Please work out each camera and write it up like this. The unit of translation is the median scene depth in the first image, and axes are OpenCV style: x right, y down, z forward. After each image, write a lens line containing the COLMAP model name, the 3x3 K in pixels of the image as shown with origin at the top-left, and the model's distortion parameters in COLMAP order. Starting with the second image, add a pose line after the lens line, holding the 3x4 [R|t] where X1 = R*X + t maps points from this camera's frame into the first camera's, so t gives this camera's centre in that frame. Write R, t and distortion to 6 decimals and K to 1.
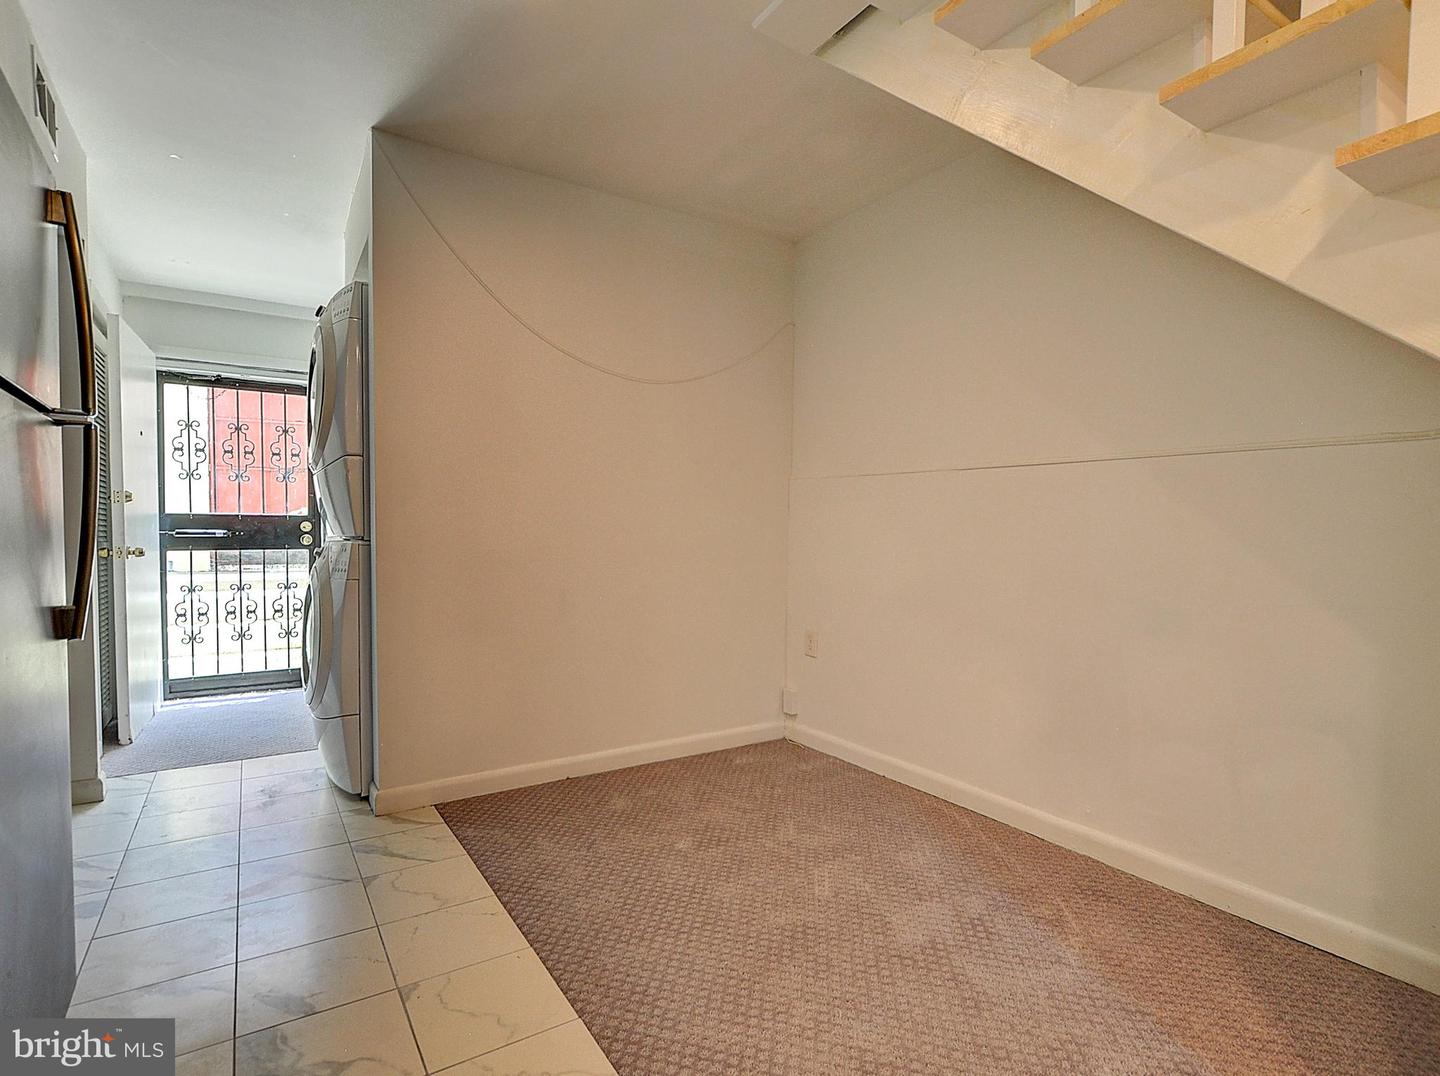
lens RADIAL K [[722.4, 0, 715.5], [0, 722.4, 549.6], [0, 0, 1]] dist [-0.008840, 0.000251]
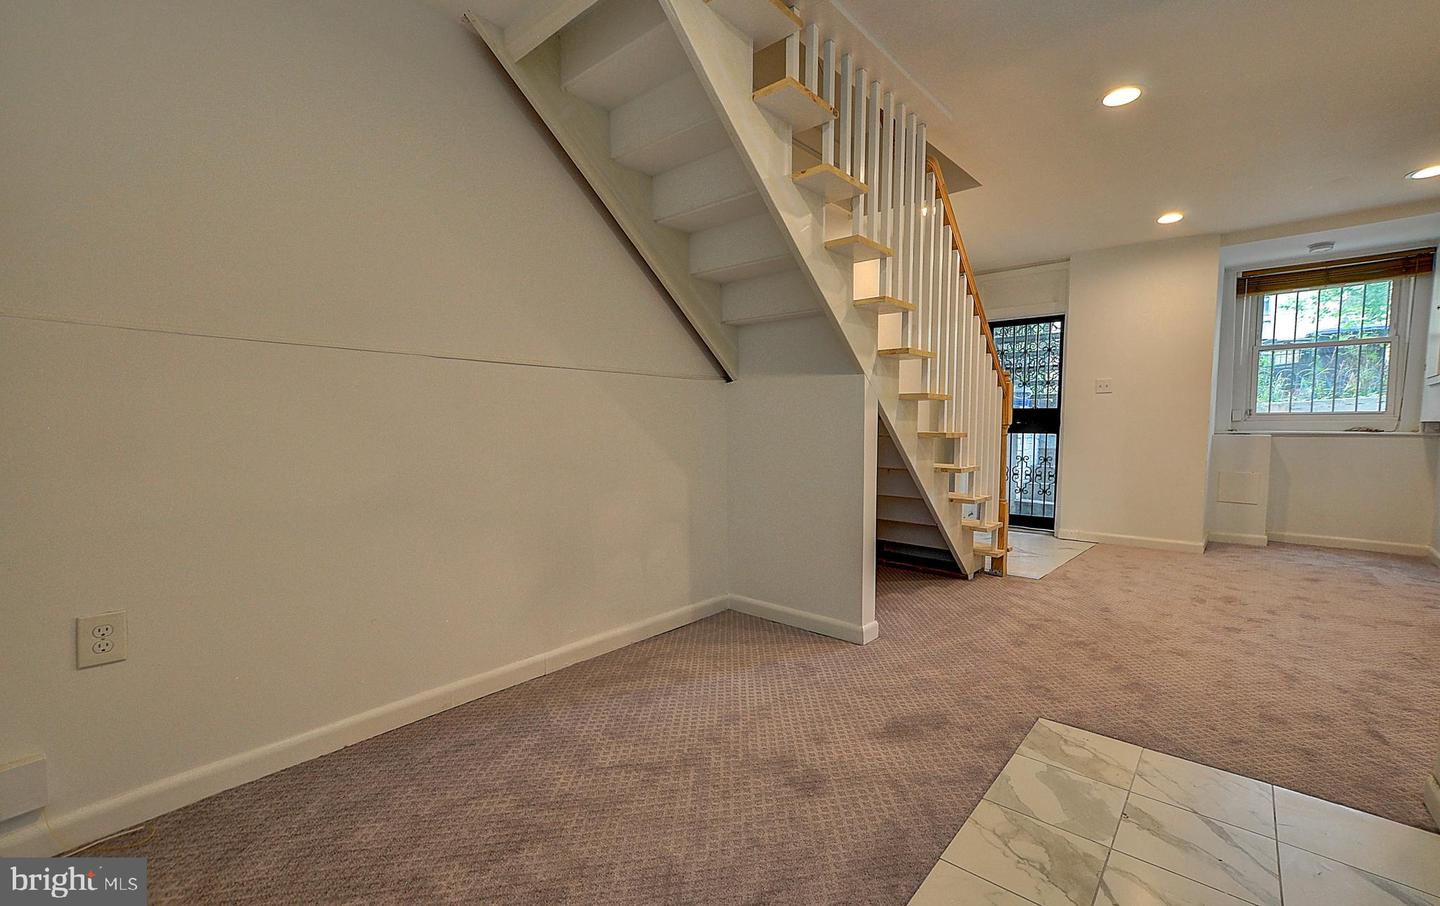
lens RADIAL K [[616.5, 0, 749.9], [0, 616.5, 454.7], [0, 0, 1]] dist [0.015795, 0.002280]
pose [[-0.316885, -0.057904, 0.946695, -0.539313], [0.024935, 0.997281, 0.069344, -0.026847], [-0.948136, 0.045580, -0.314580, 0.862830]]
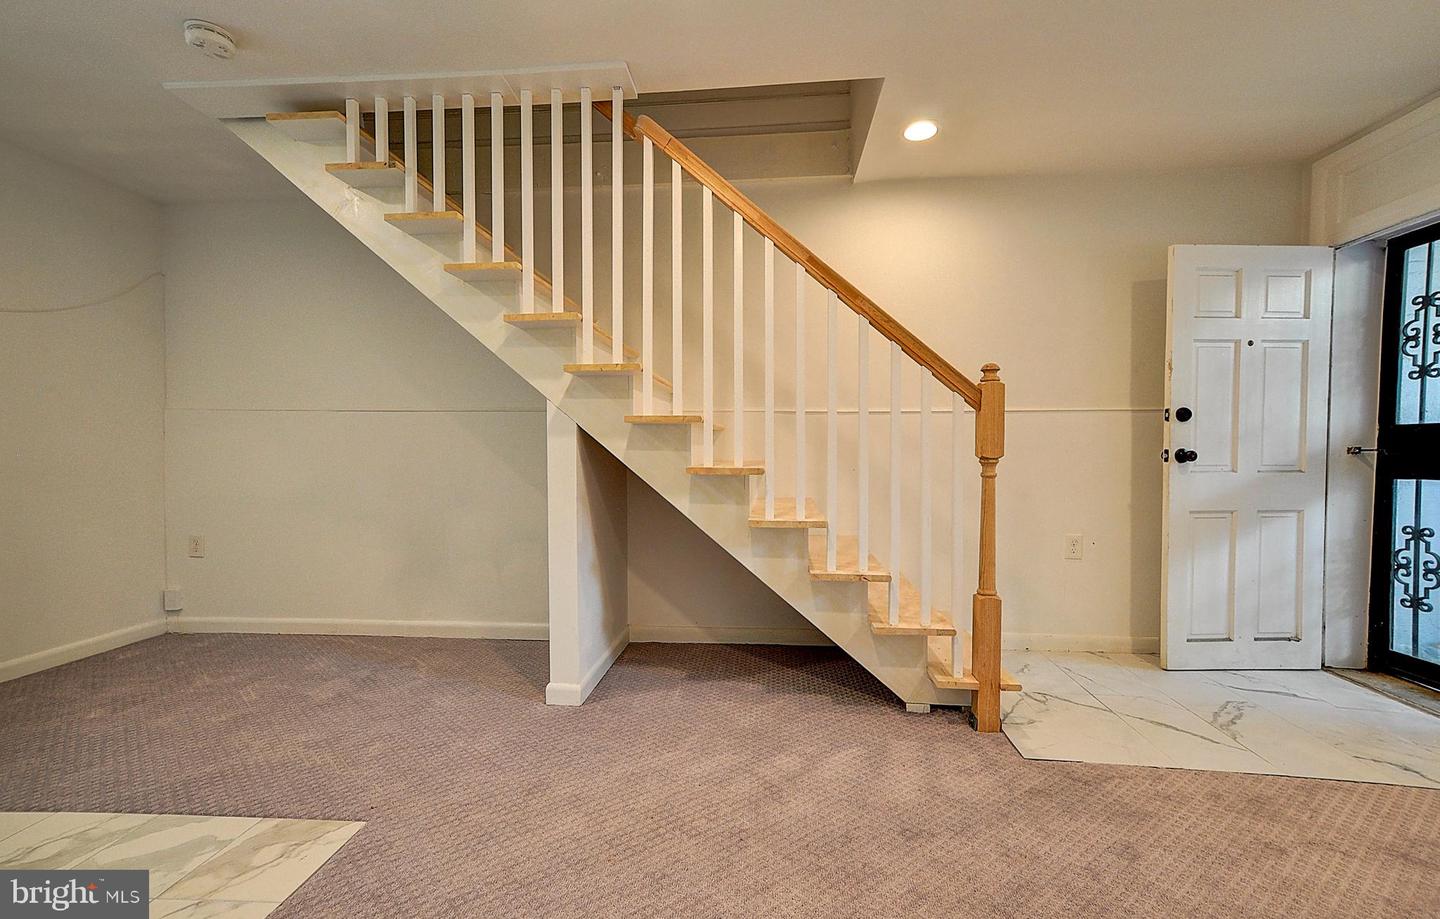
lens RADIAL K [[632.1, 0, 722.9], [0, 632.1, 468.6], [0, 0, 1]] dist [0.017261, 0.002163]
pose [[0.612066, -0.030428, 0.790221, -0.210331], [0.028779, 0.999455, 0.016194, 0.010640], [-0.790282, 0.012830, 0.612608, -0.427179]]
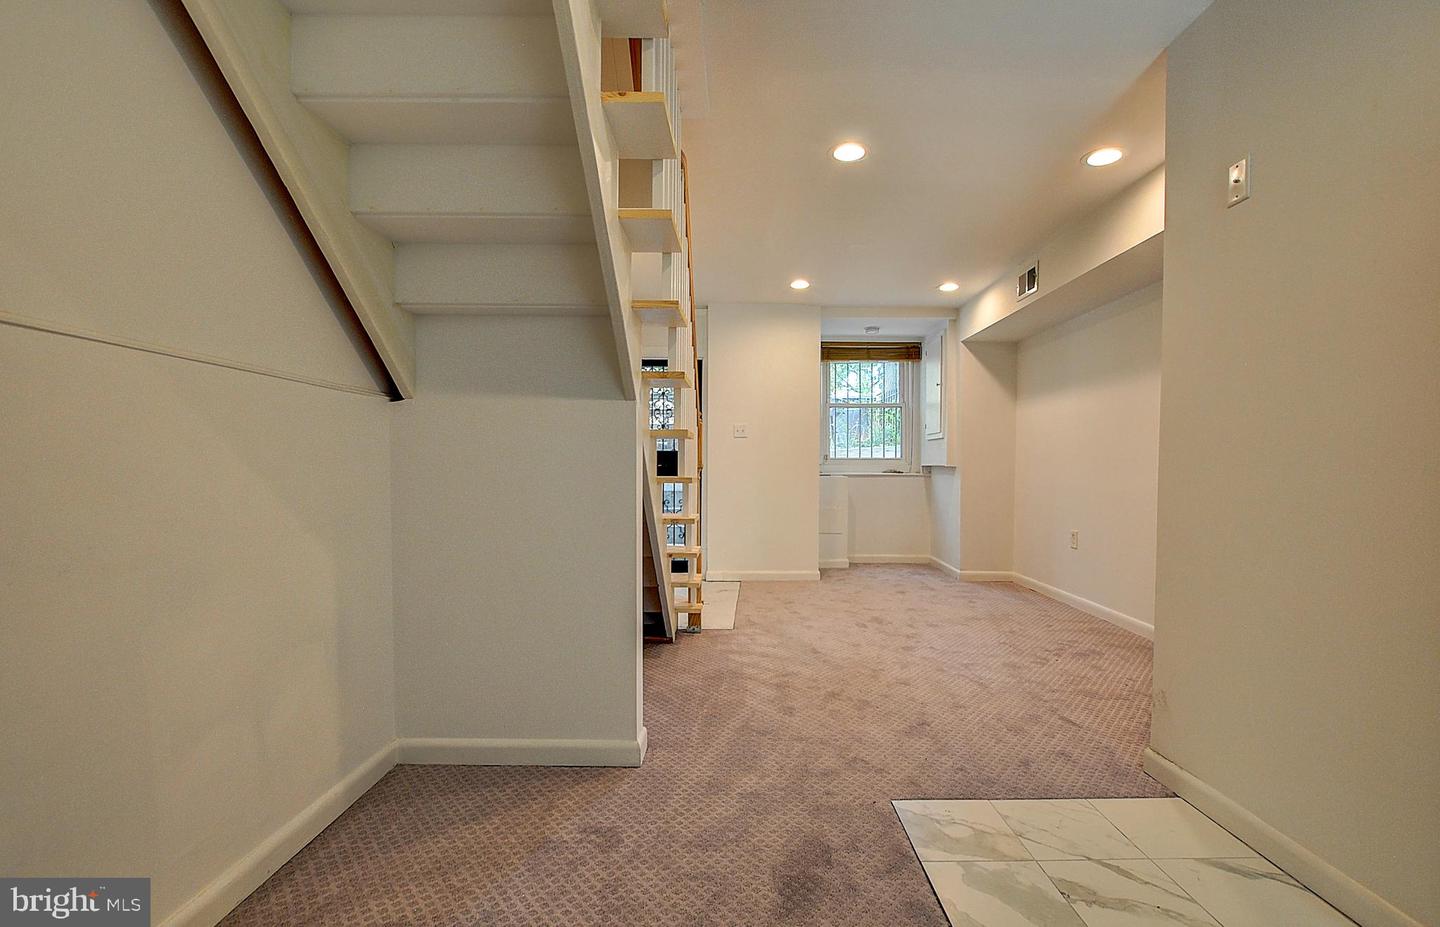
lens RADIAL K [[632.1, 0, 747.4], [0, 632.1, 468.9], [0, 0, 1]] dist [0.017261, 0.002163]
pose [[-0.849802, -0.009924, 0.527009, -0.161416], [0.008669, 0.999424, 0.032798, -0.024102], [-0.527031, 0.032441, -0.849226, 0.956689]]
